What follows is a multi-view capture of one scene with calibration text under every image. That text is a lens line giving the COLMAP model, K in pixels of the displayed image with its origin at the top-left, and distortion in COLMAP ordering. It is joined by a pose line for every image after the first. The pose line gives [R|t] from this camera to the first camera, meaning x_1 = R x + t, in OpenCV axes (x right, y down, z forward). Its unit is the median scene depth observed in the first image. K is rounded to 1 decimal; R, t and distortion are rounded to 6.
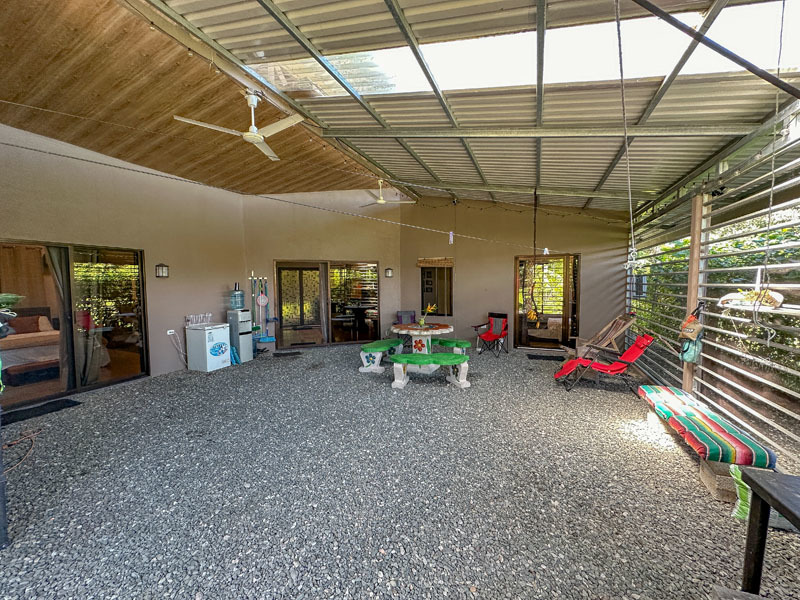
lens RADIAL K [[318.8, 0, 402.7], [0, 318.8, 300.6], [0, 0, 1]] dist [-0.009875, 0.000927]
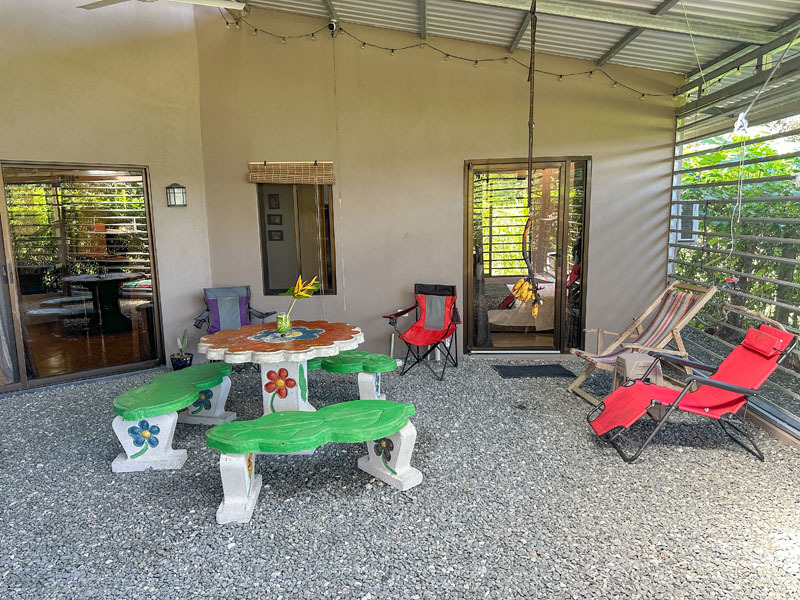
lens RADIAL K [[565.0, 0, 396.7], [0, 565.0, 302.3], [0, 0, 1]] dist [0.020280, -0.018852]
pose [[0.943373, -0.057315, 0.326746, -0.031078], [0.025892, 0.994678, 0.099722, -0.022239], [-0.330722, -0.085615, 0.939837, 0.295010]]
